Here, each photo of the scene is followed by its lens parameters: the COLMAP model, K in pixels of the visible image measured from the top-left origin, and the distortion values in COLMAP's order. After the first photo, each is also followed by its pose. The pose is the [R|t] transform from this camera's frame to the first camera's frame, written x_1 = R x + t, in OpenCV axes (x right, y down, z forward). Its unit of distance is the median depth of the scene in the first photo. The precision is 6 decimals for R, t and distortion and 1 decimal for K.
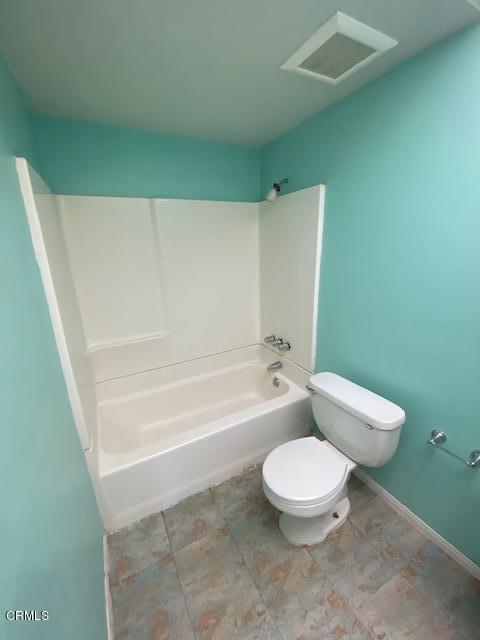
lens RADIAL K [[264.1, 0, 238.4], [0, 264.1, 319.0], [0, 0, 1]] dist [0.038974, -0.029266]
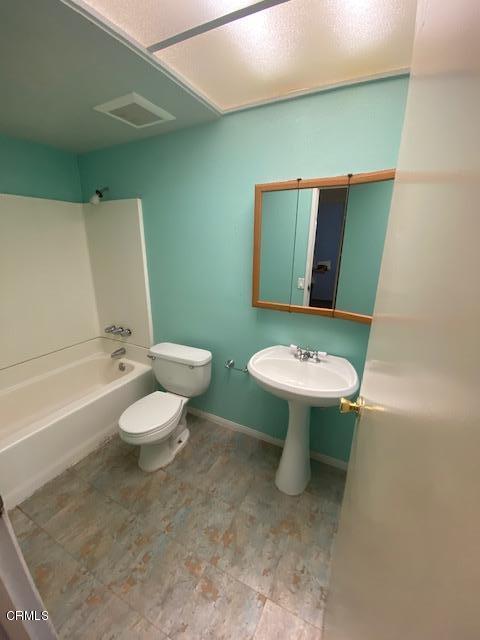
lens RADIAL K [[264.1, 0, 238.4], [0, 264.1, 319.0], [0, 0, 1]] dist [0.038974, -0.029266]
pose [[0.825827, -0.116402, 0.551778, -0.071353], [0.118900, 0.992409, 0.031403, 0.094938], [-0.551246, 0.039673, 0.833399, -0.330410]]
